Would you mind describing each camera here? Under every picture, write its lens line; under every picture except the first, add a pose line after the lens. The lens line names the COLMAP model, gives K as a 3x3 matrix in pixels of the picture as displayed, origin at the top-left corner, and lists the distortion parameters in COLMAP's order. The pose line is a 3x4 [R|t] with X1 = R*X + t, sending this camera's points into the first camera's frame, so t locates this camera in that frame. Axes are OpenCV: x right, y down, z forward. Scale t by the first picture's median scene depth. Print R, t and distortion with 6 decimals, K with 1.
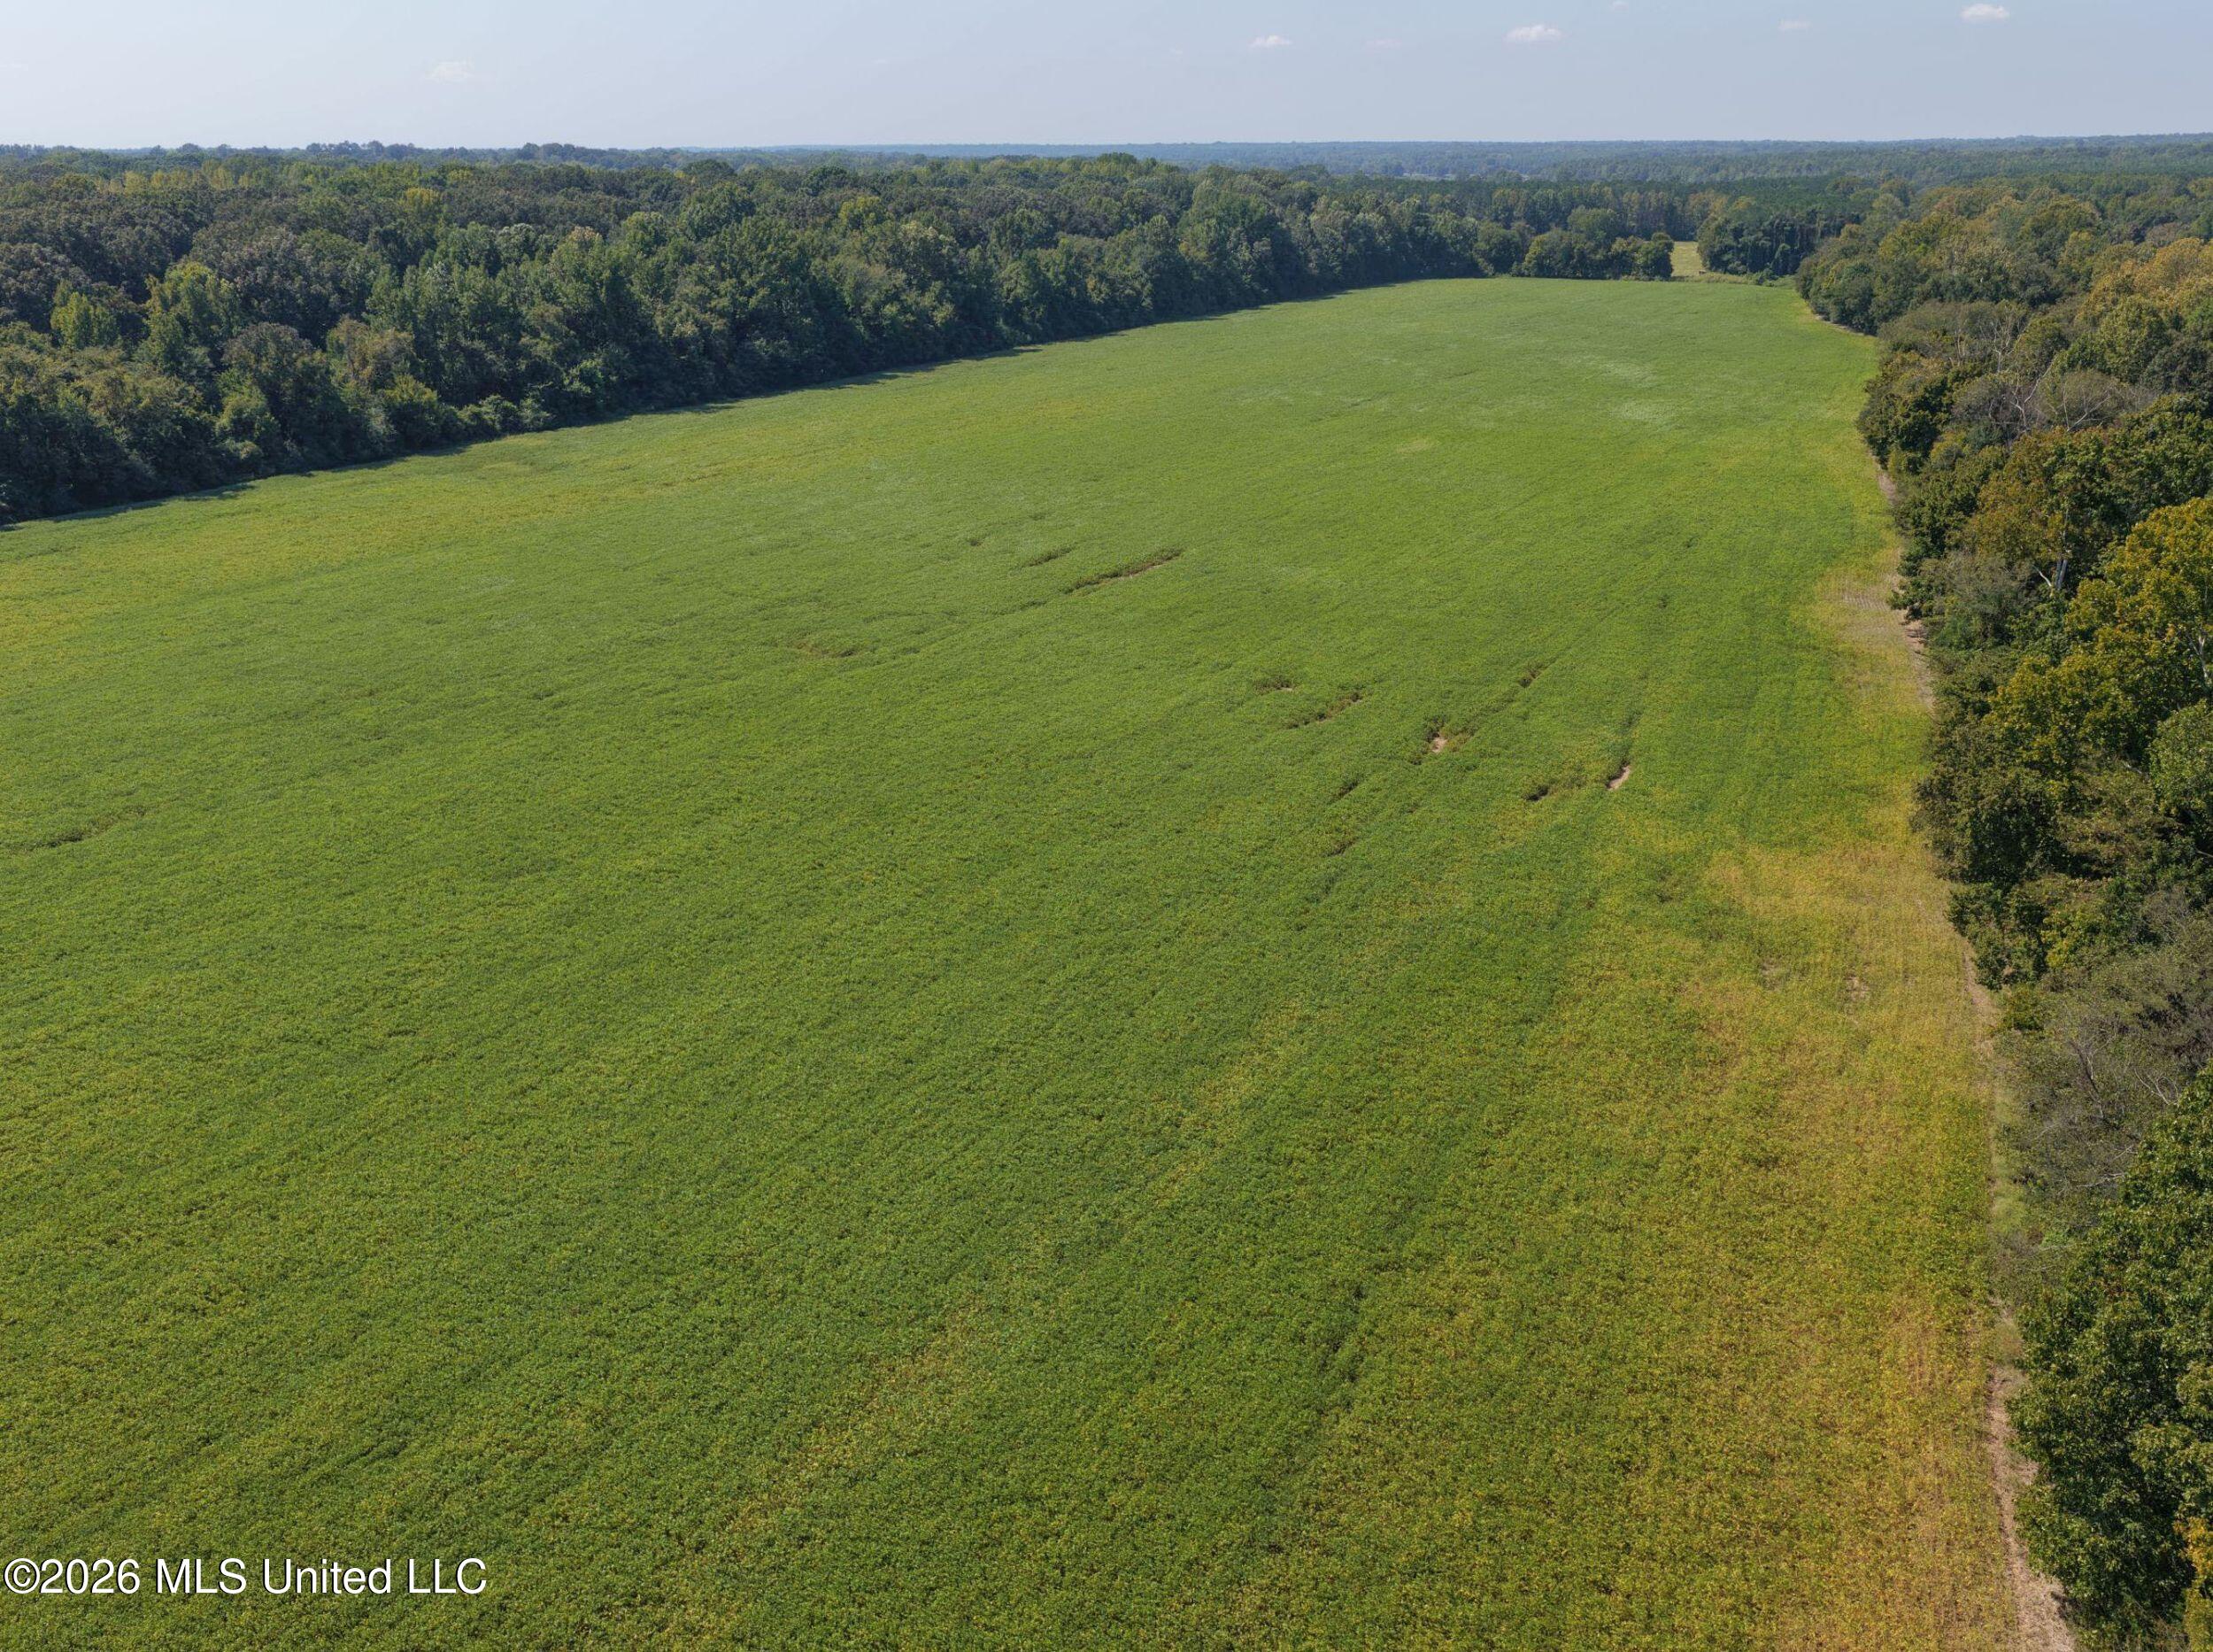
lens RADIAL K [[1999.4, 0, 1148.3], [0, 1999.4, 814.5], [0, 0, 1]] dist [-0.007202, 0.020027]
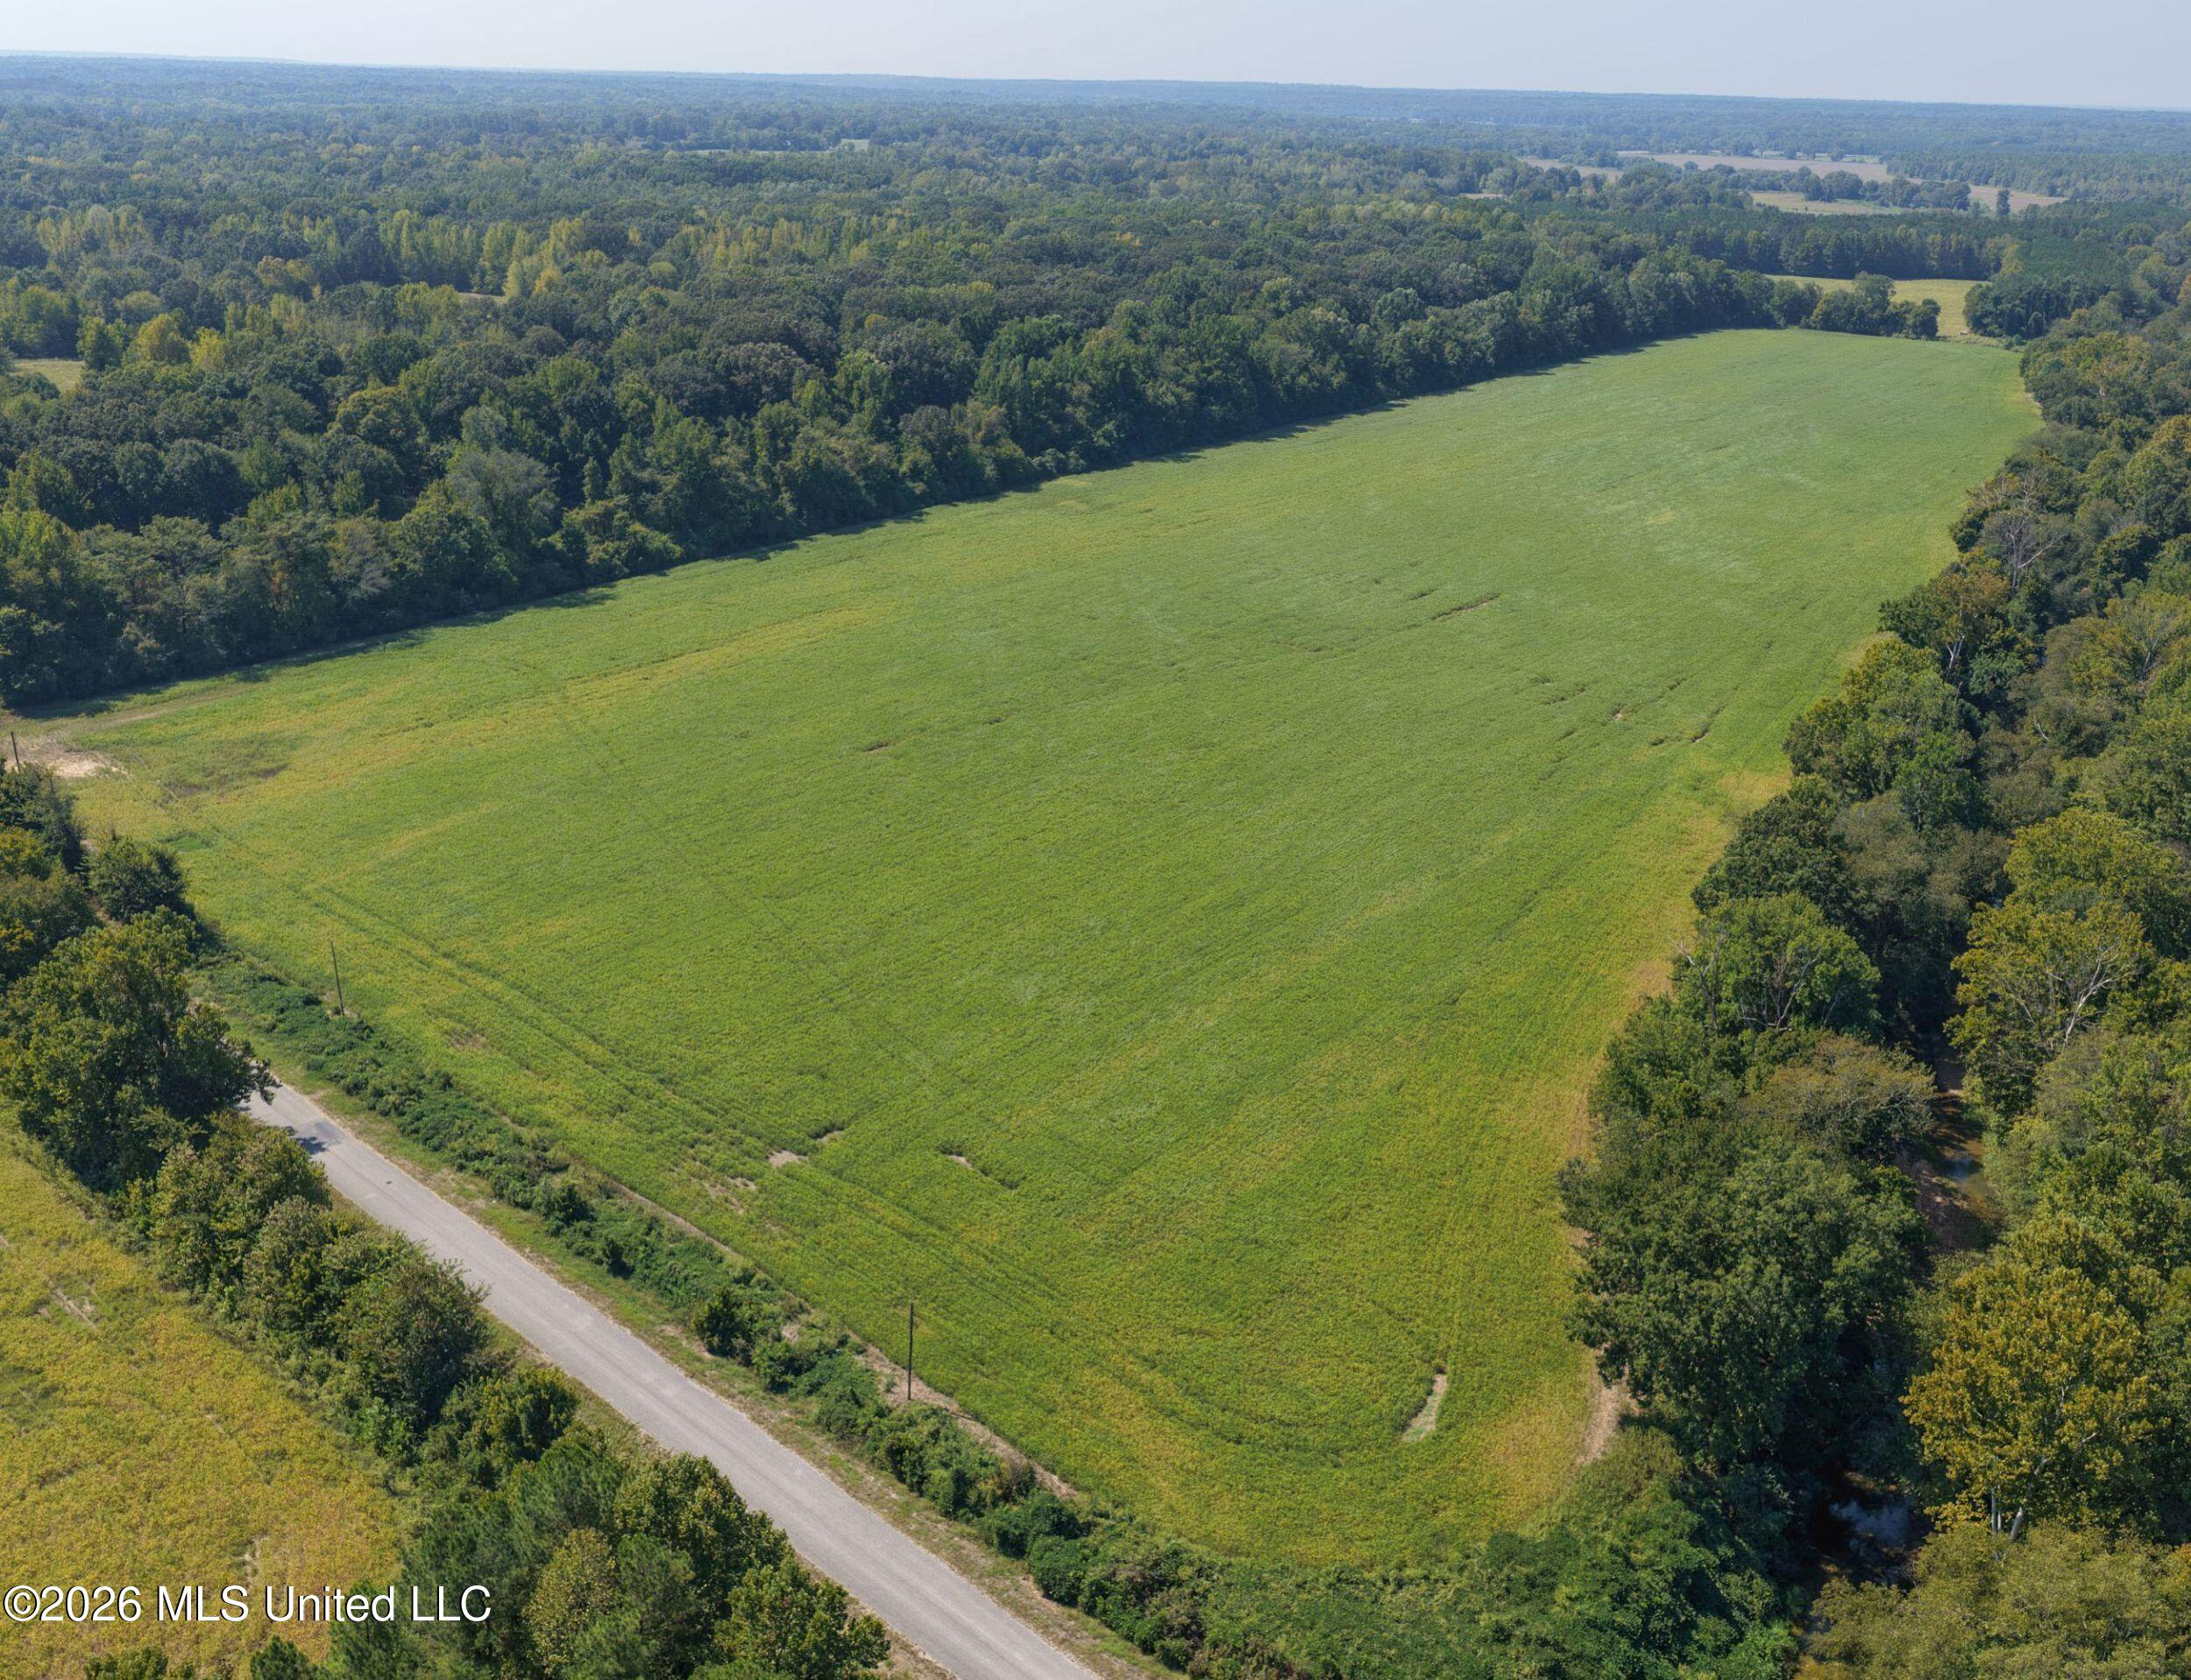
lens RADIAL K [[2021.6, 0, 1230.6], [0, 2021.6, 838.4], [0, 0, 1]] dist [0.000798, -0.002609]
pose [[0.991814, 0.068223, -0.107939, -0.006449], [-0.064285, 0.997148, 0.039549, 0.013444], [0.110329, -0.032287, 0.993371, -0.451840]]
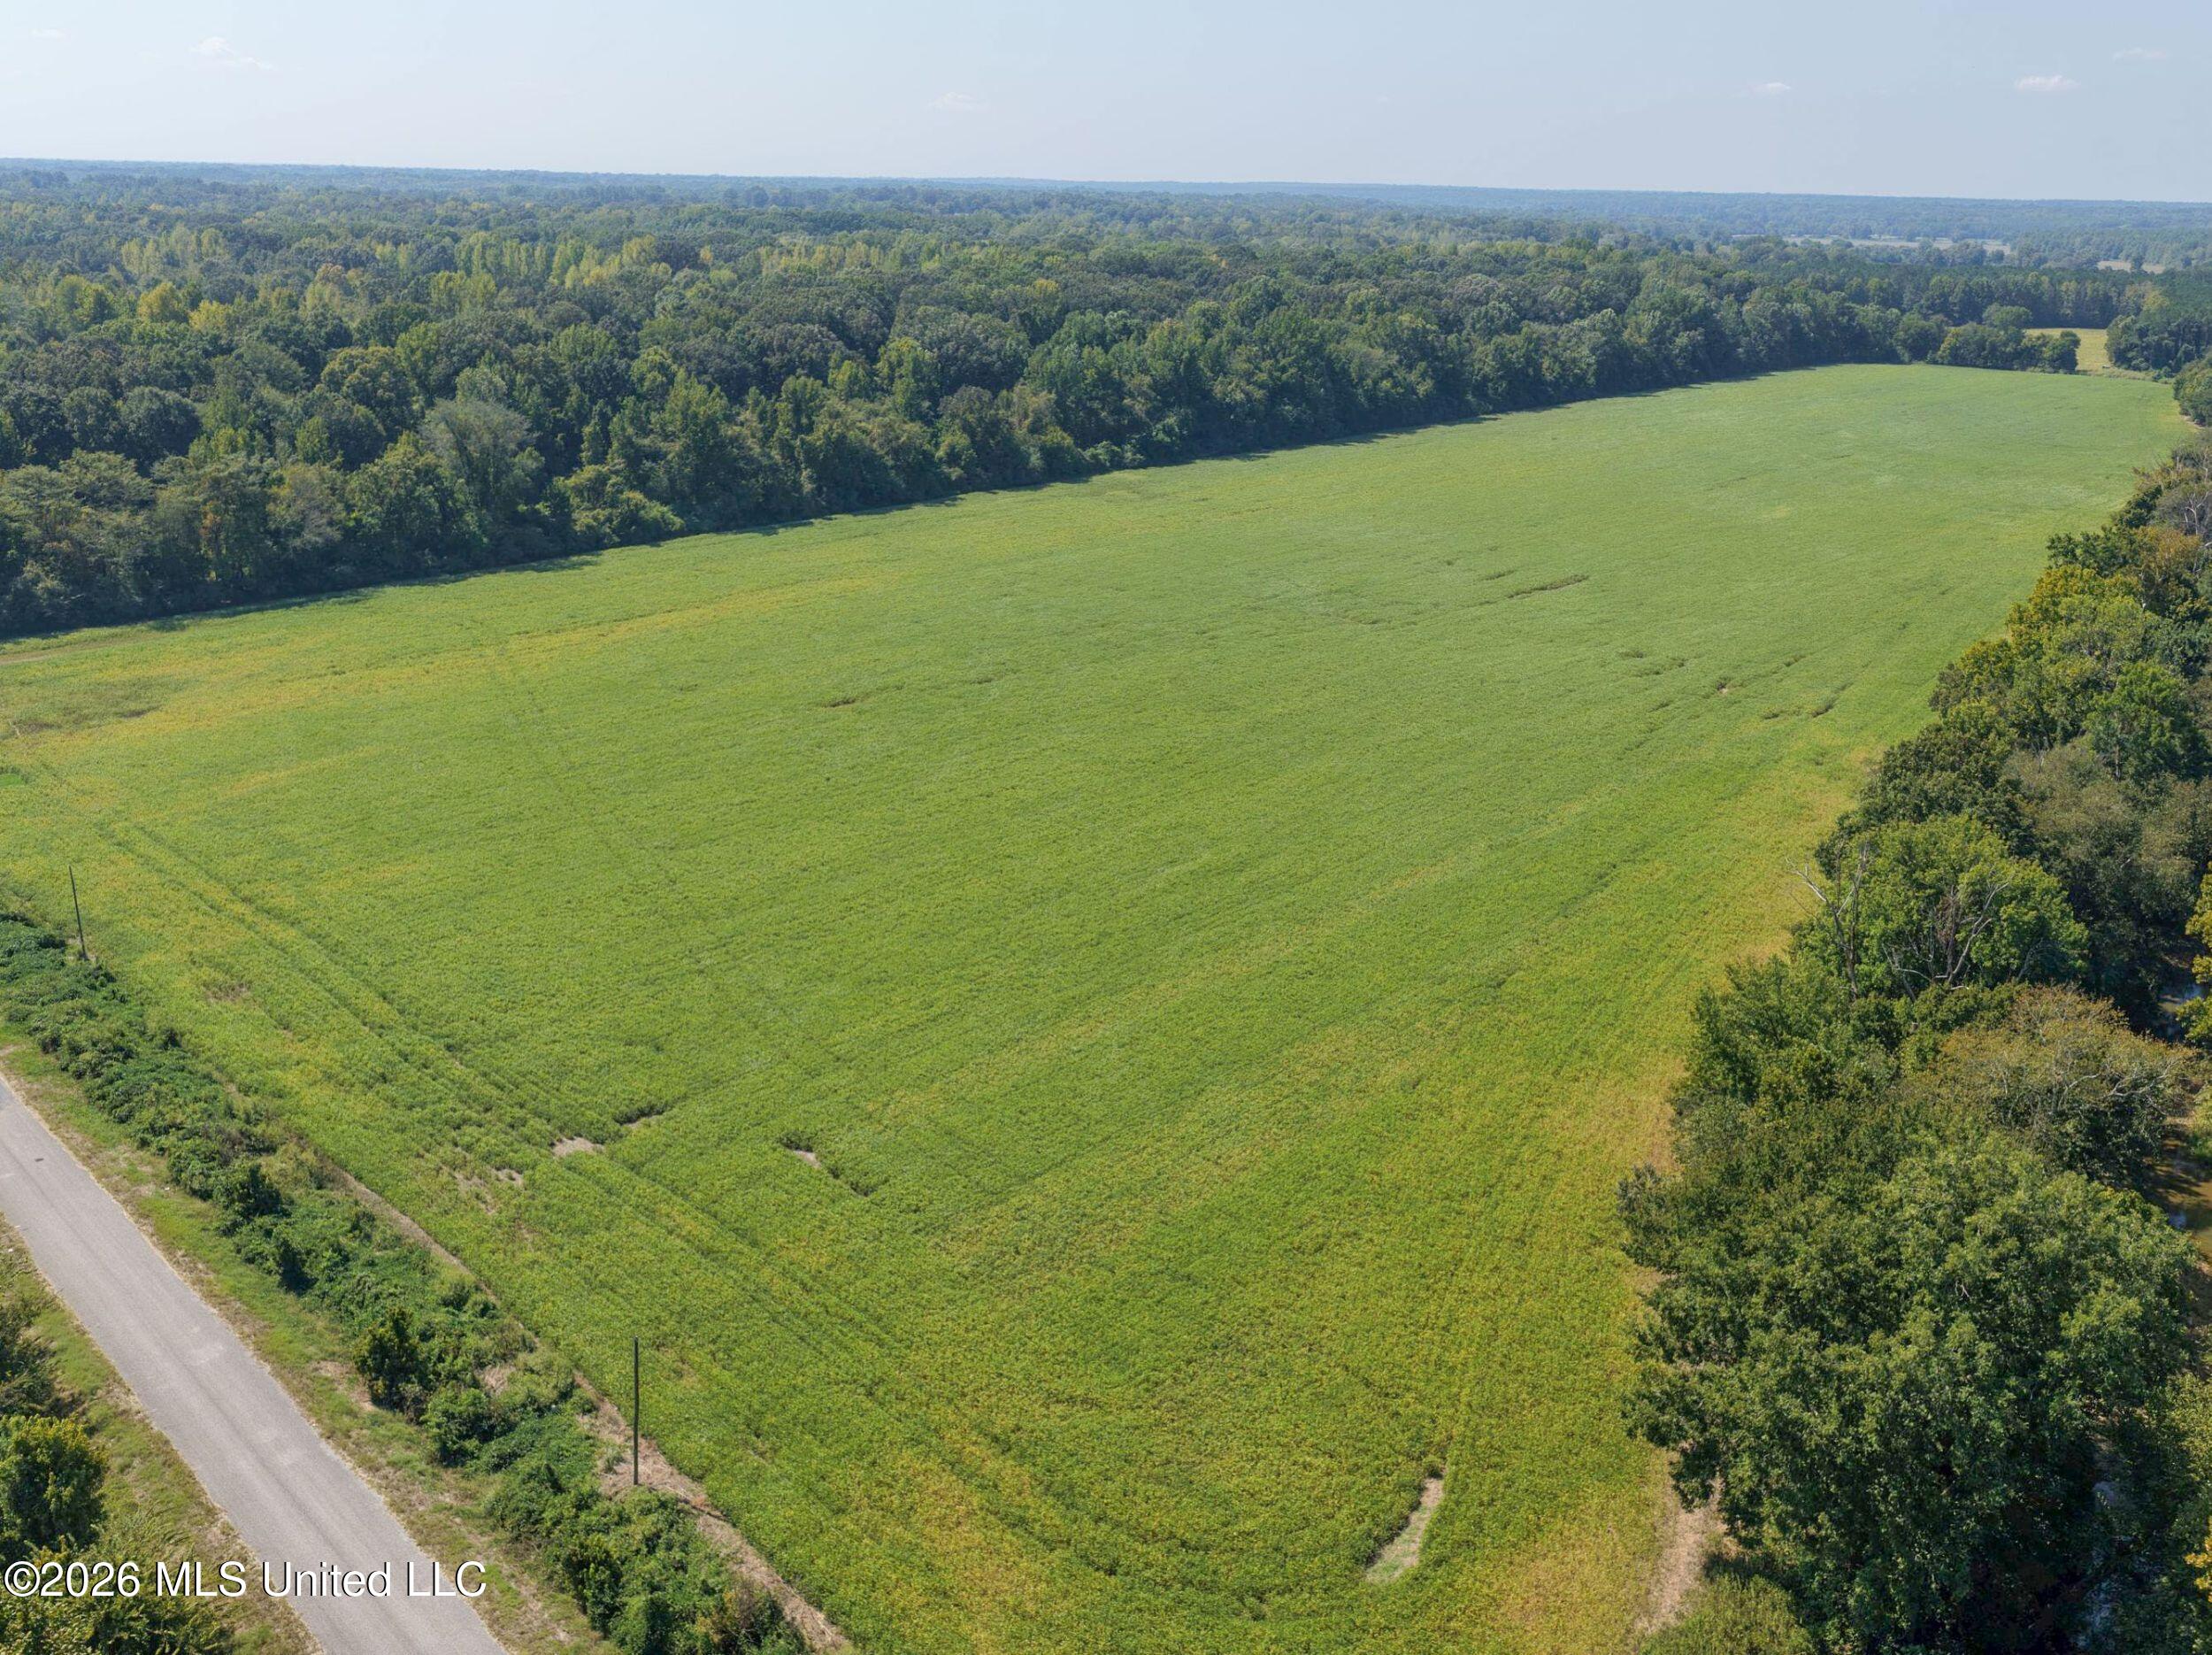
lens RADIAL K [[1997.2, 0, 1201.8], [0, 1997.2, 831.6], [0, 0, 1]] dist [-0.006699, 0.016135]
pose [[0.980471, 0.082216, -0.178654, 0.009257], [-0.083843, 0.996478, -0.001563, 0.051670], [0.177897, 0.016512, 0.983911, -0.314174]]
